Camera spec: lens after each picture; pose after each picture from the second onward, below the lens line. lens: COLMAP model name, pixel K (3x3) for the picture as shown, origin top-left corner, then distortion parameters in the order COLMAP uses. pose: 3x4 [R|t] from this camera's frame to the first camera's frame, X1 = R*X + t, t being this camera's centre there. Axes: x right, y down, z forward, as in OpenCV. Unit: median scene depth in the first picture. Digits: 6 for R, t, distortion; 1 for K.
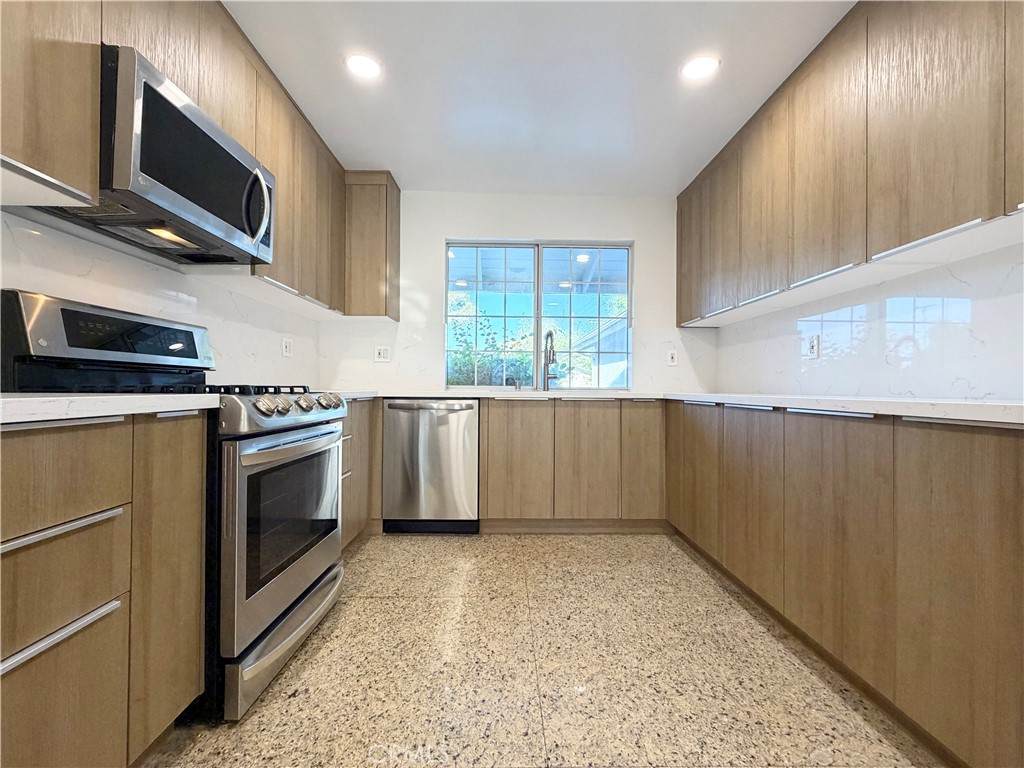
lens RADIAL K [[448.5, 0, 512.0], [0, 448.5, 384.0], [0, 0, 1]] dist [-0.000137, 0.000153]
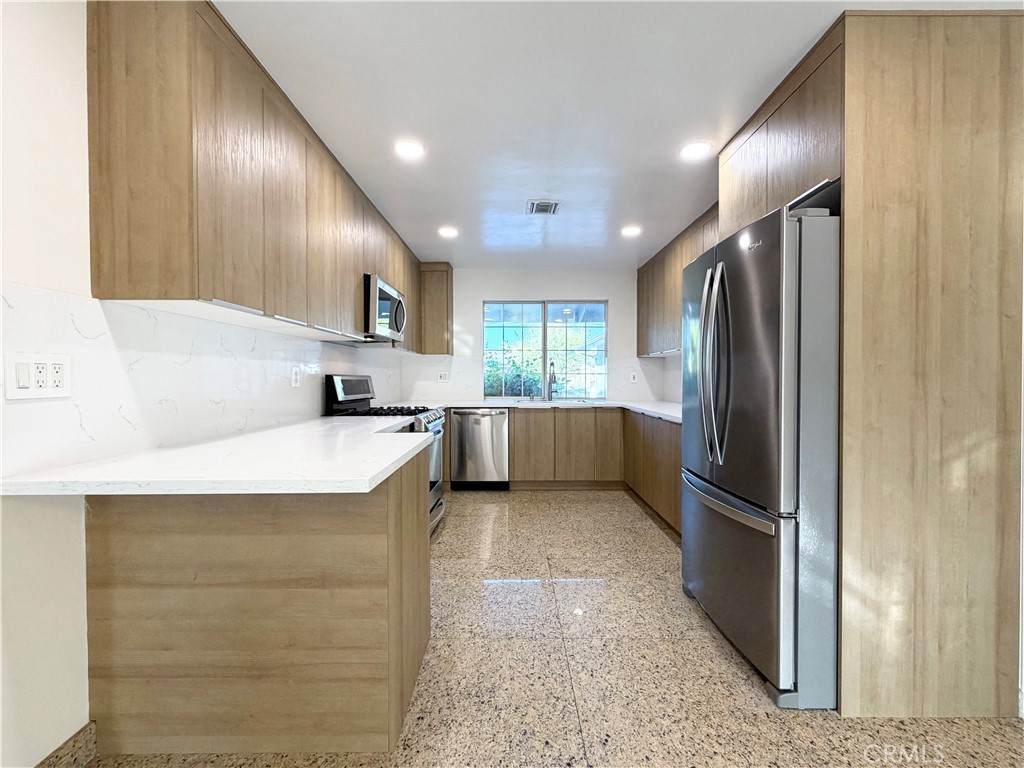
lens RADIAL K [[448.5, 0, 512.0], [0, 448.5, 384.0], [0, 0, 1]] dist [-0.000137, 0.000153]
pose [[0.999721, -0.008697, -0.021945, -0.025282], [0.009130, 0.999764, 0.019720, -0.089994], [0.021769, -0.019915, 0.999565, -0.661196]]
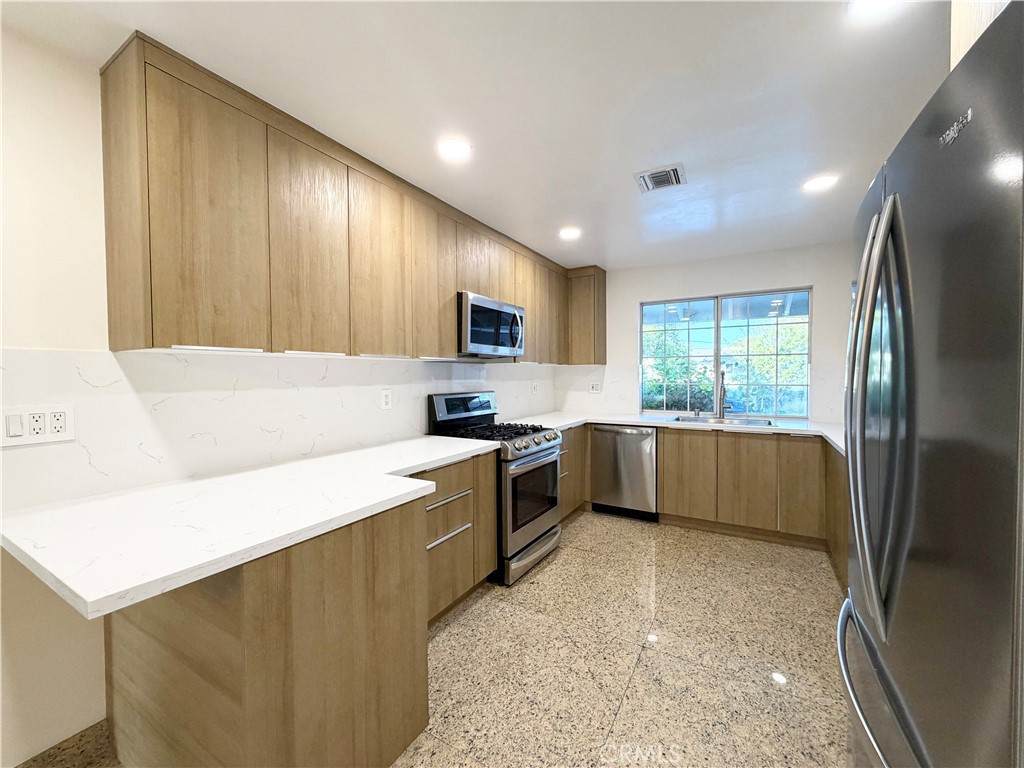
lens RADIAL K [[408.3, 0, 512.0], [0, 408.3, 384.0], [0, 0, 1]] dist [0.003105, 0.000281]
pose [[0.850774, -0.002541, -0.525526, 0.221201], [0.016971, 0.999600, 0.022641, -0.143130], [0.525258, -0.028182, 0.850476, -0.328210]]
